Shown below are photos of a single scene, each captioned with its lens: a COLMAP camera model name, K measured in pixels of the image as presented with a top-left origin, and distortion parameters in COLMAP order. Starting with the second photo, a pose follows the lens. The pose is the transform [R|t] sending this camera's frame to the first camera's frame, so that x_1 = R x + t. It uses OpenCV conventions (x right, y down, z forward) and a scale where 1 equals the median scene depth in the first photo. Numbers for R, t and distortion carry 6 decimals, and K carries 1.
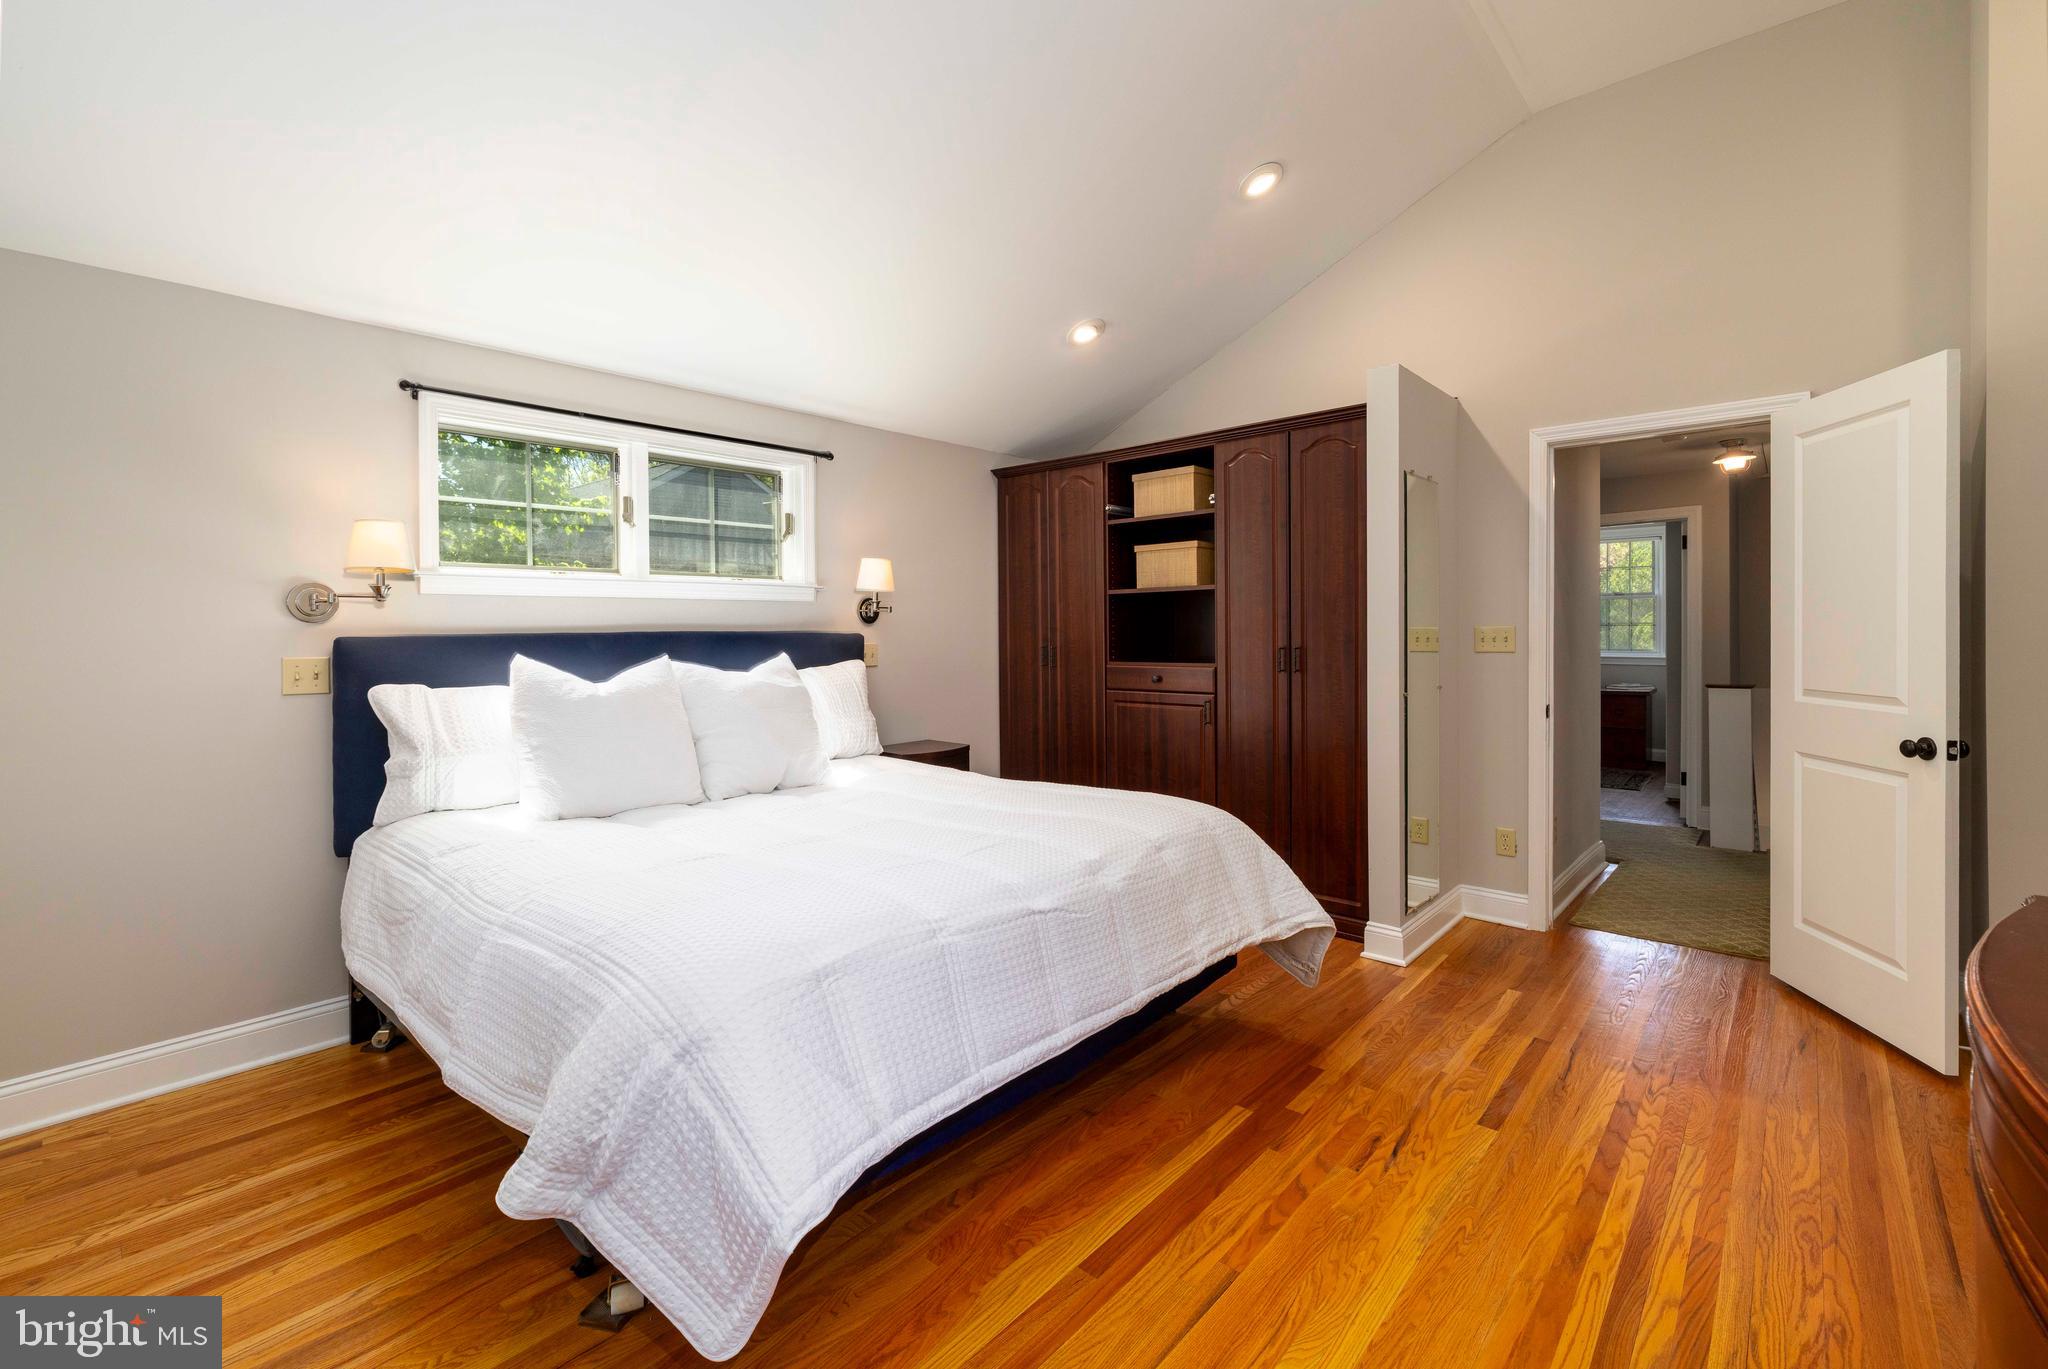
lens RADIAL K [[894.6, 0, 1019.5], [0, 894.6, 642.1], [0, 0, 1]] dist [-0.012718, -0.000084]
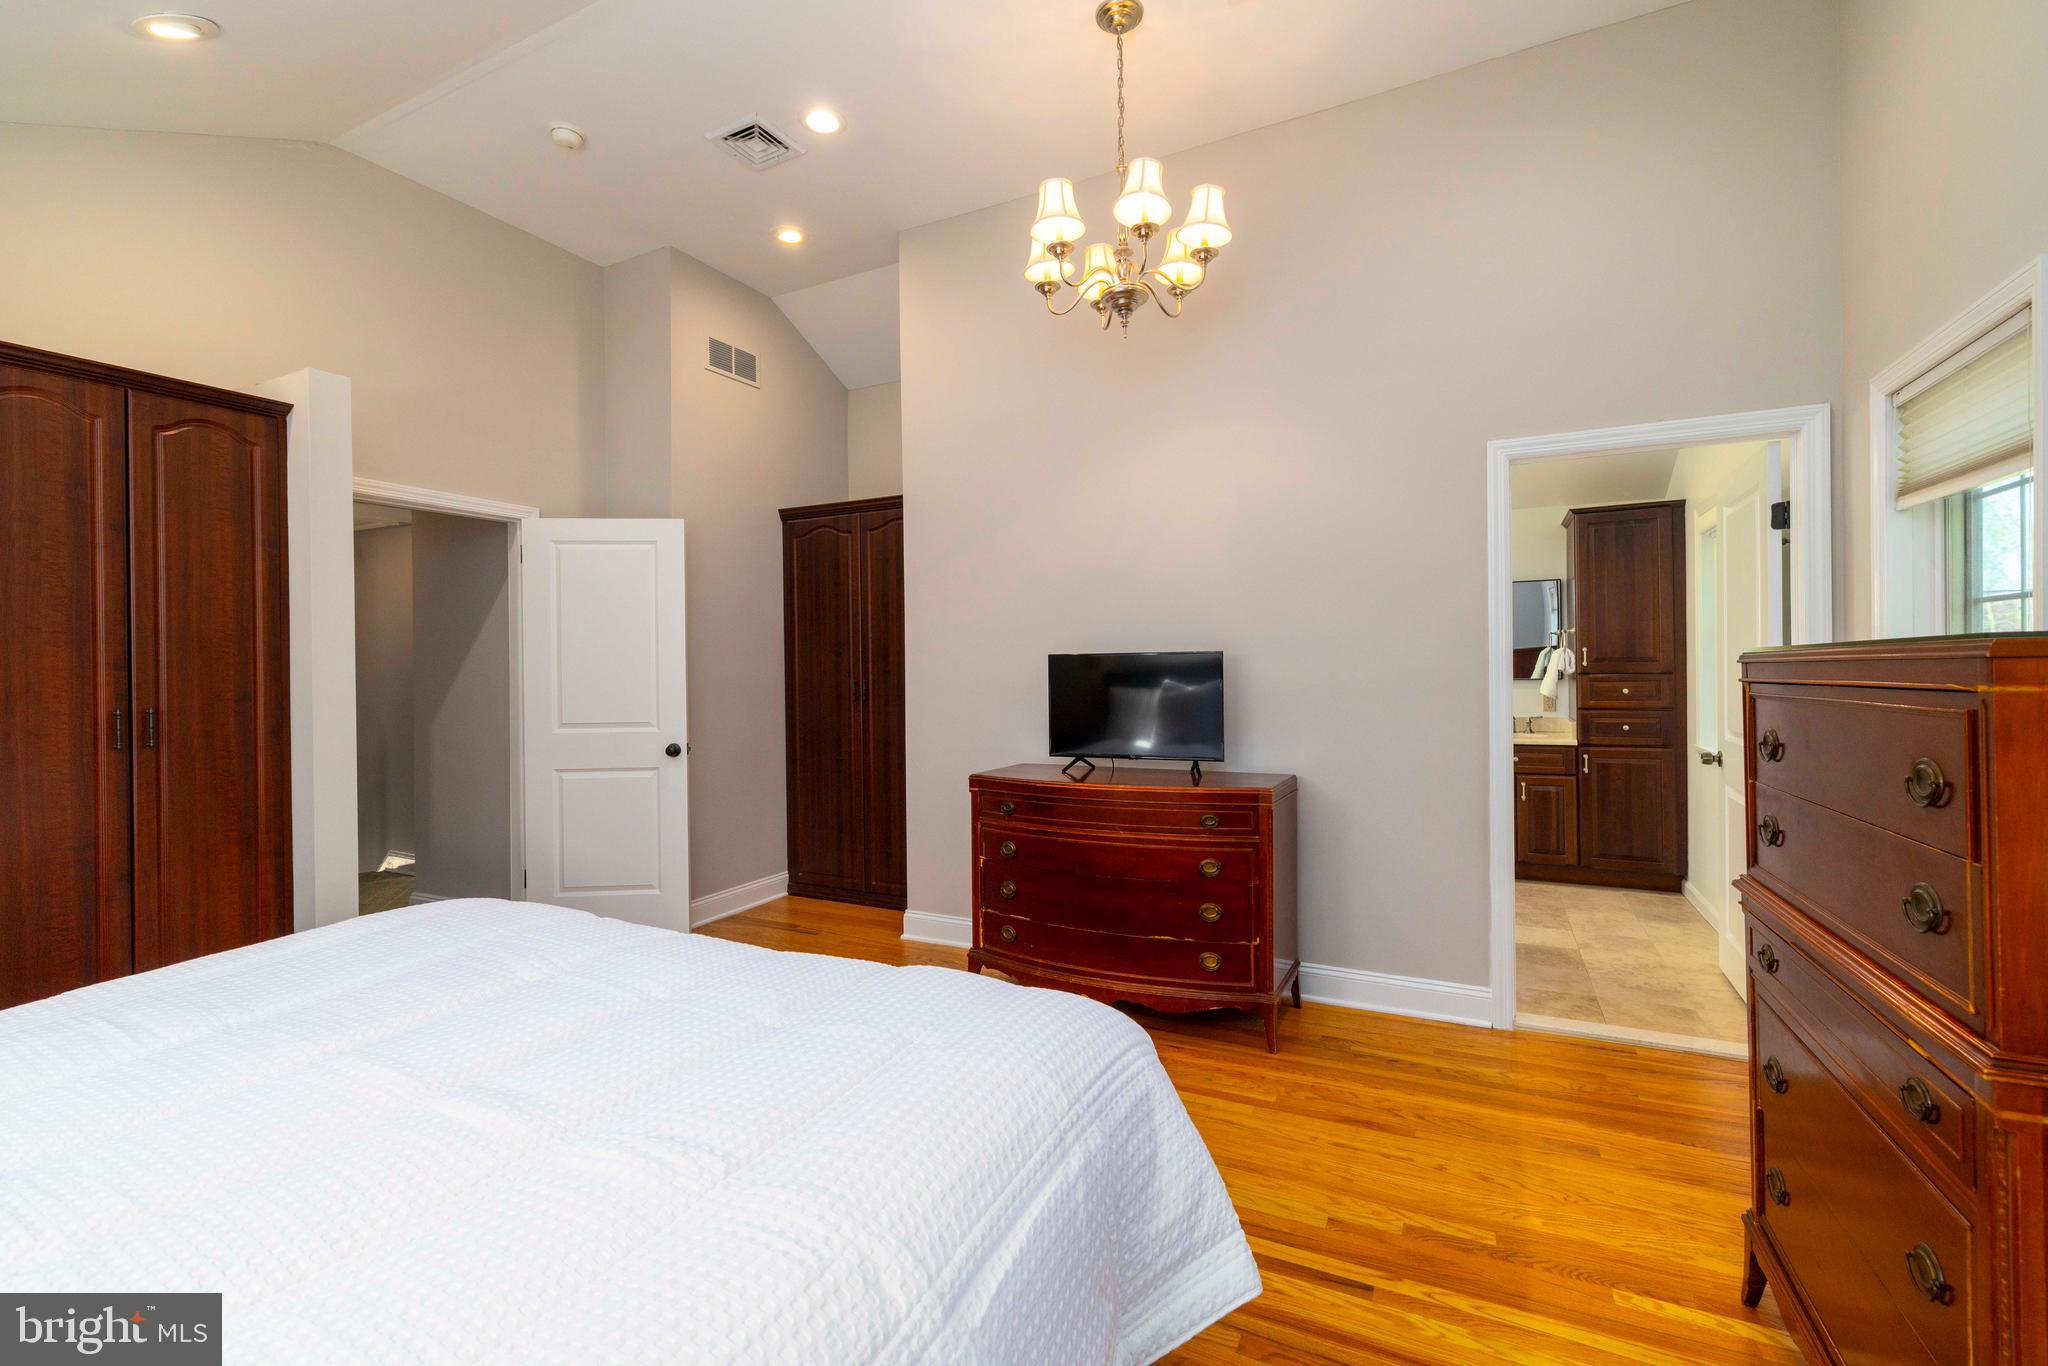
lens RADIAL K [[875.4, 0, 1024.0], [0, 875.4, 683.0], [0, 0, 1]] dist [-0.000371, -0.000009]
pose [[-0.266849, -0.006361, 0.963717, -0.772049], [0.020314, 0.999719, 0.012224, -0.015072], [-0.963524, 0.022839, -0.266645, 0.802907]]
